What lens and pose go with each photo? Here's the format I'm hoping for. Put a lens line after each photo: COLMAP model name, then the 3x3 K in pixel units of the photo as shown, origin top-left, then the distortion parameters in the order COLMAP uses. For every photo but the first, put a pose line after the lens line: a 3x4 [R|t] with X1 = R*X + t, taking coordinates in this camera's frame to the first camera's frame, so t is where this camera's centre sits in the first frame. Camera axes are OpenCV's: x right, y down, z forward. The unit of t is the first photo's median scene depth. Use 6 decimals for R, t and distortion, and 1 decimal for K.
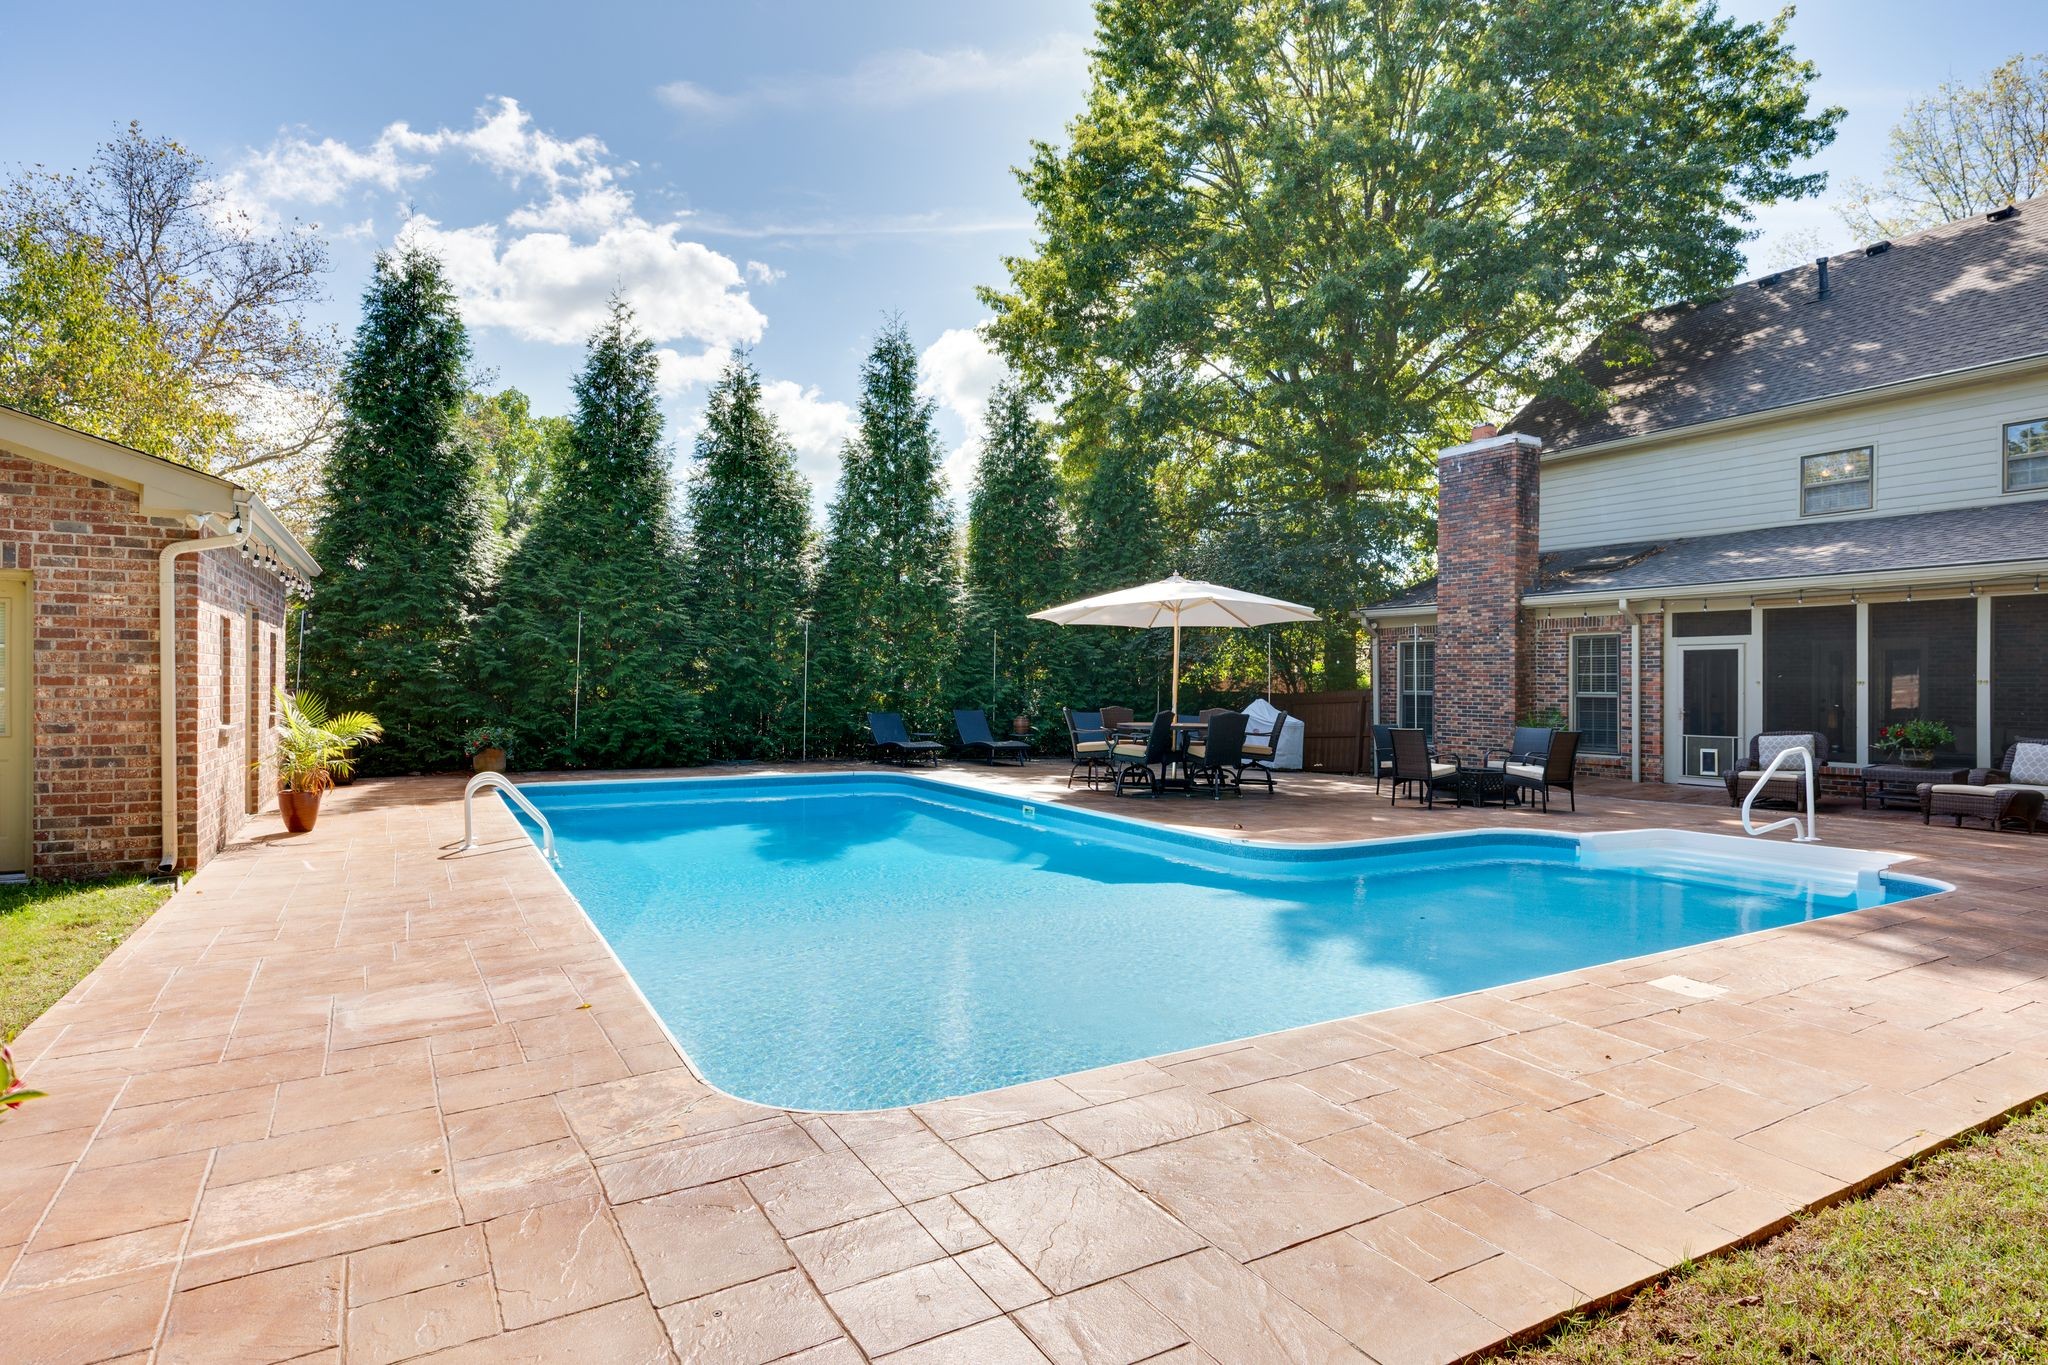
lens RADIAL K [[1101.2, 0, 1024.0], [0, 1101.2, 682.5], [0, 0, 1]] dist [0.000040, 0.000284]
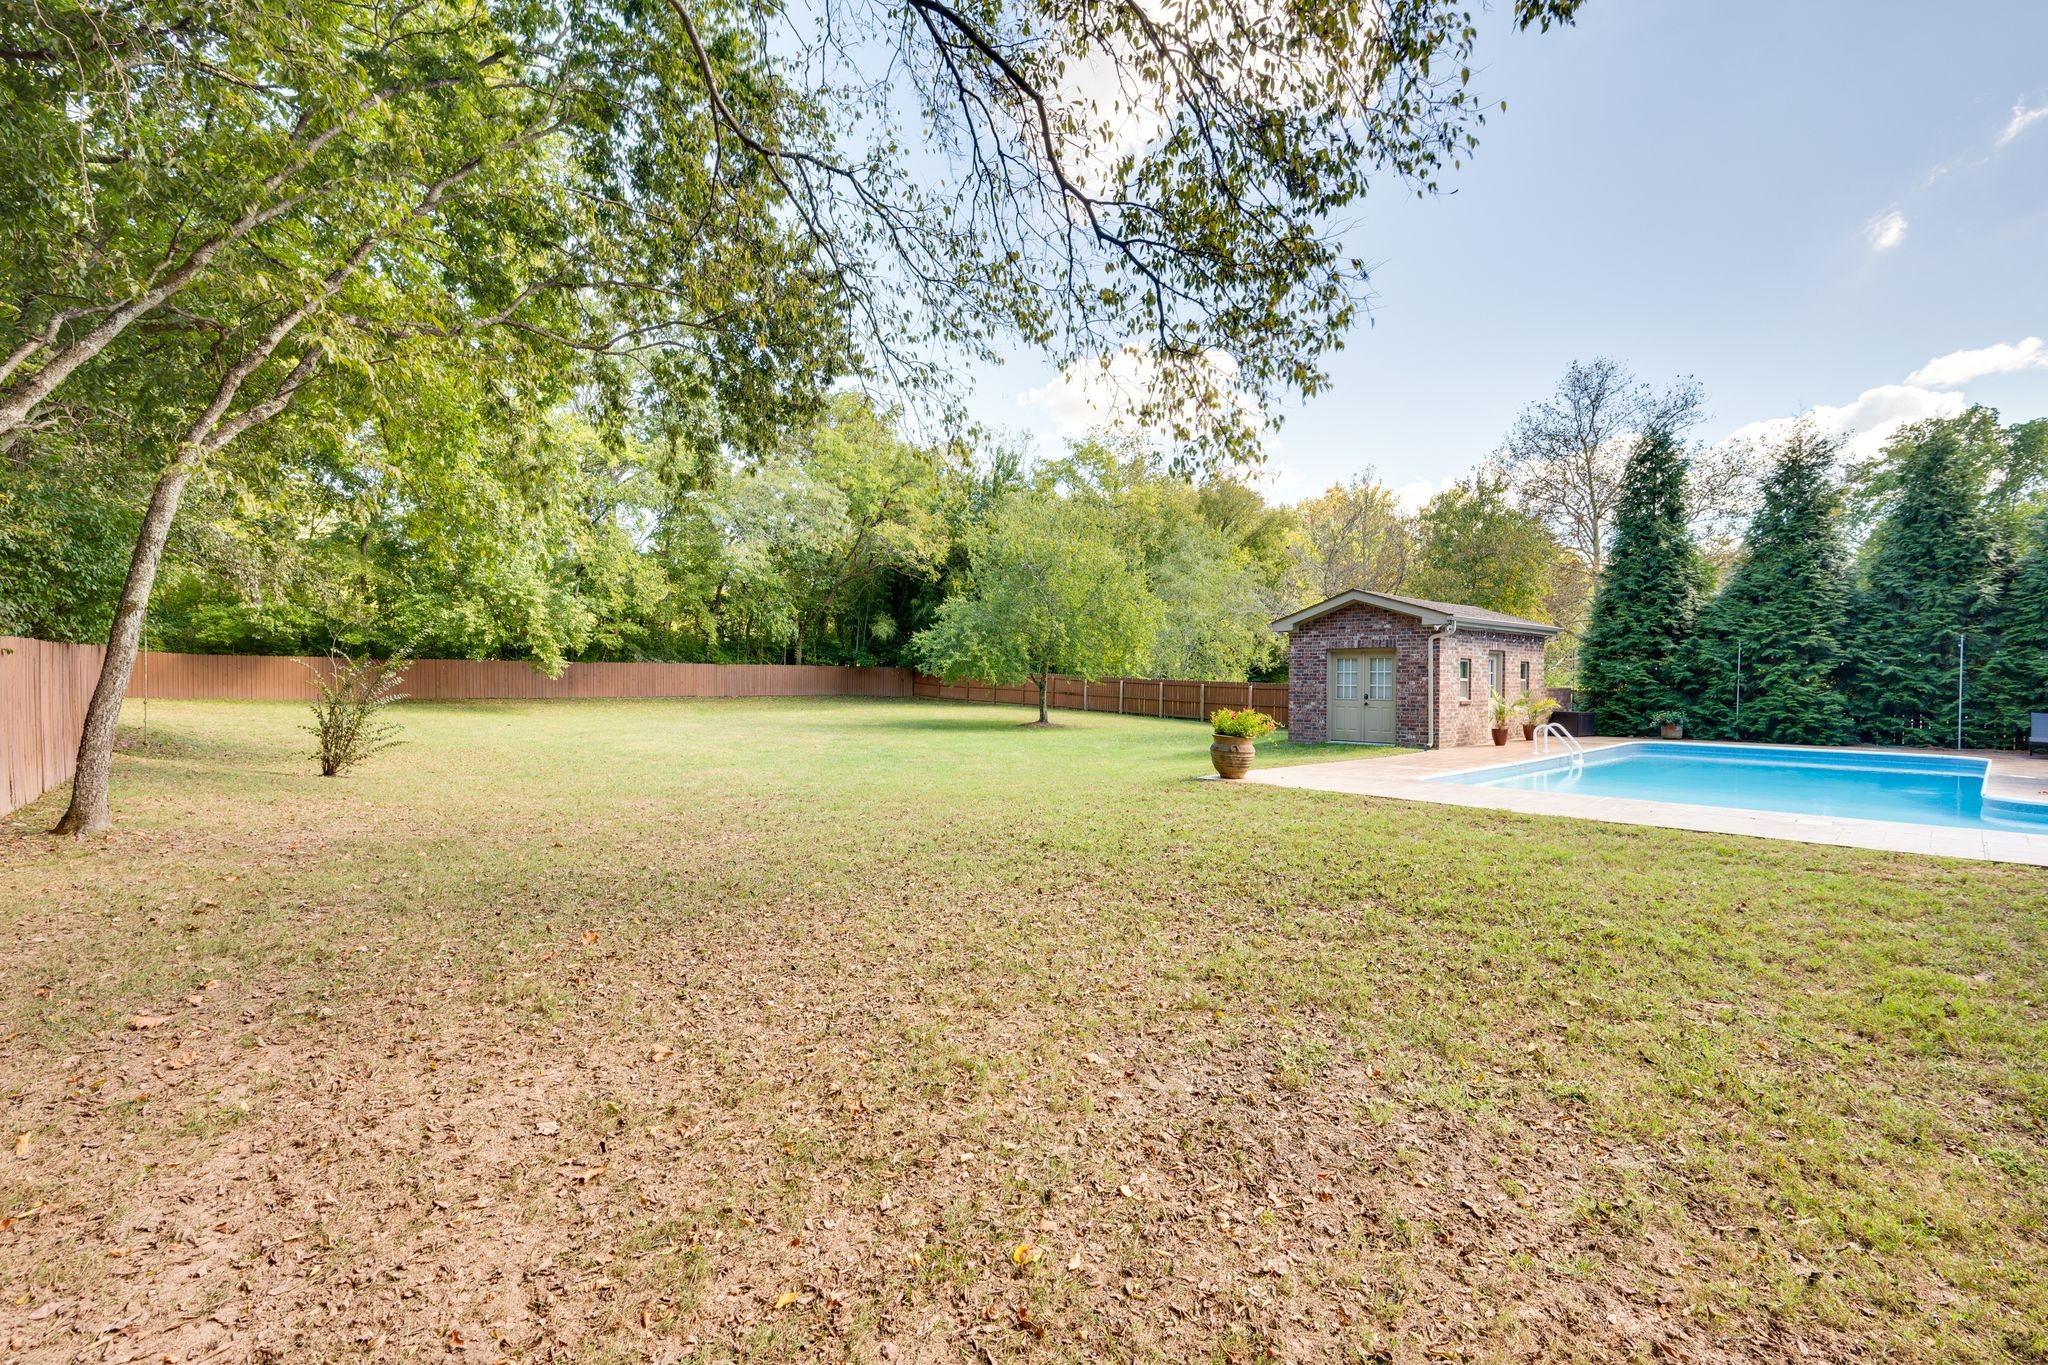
lens RADIAL K [[1101.2, 0, 1024.0], [0, 1101.2, 682.5], [0, 0, 1]] dist [0.000040, 0.000284]
pose [[0.258515, -0.001983, -0.966005, 0.746753], [-0.005330, 0.999980, -0.003479, 0.006132], [0.965993, 0.006048, 0.258499, -0.334012]]
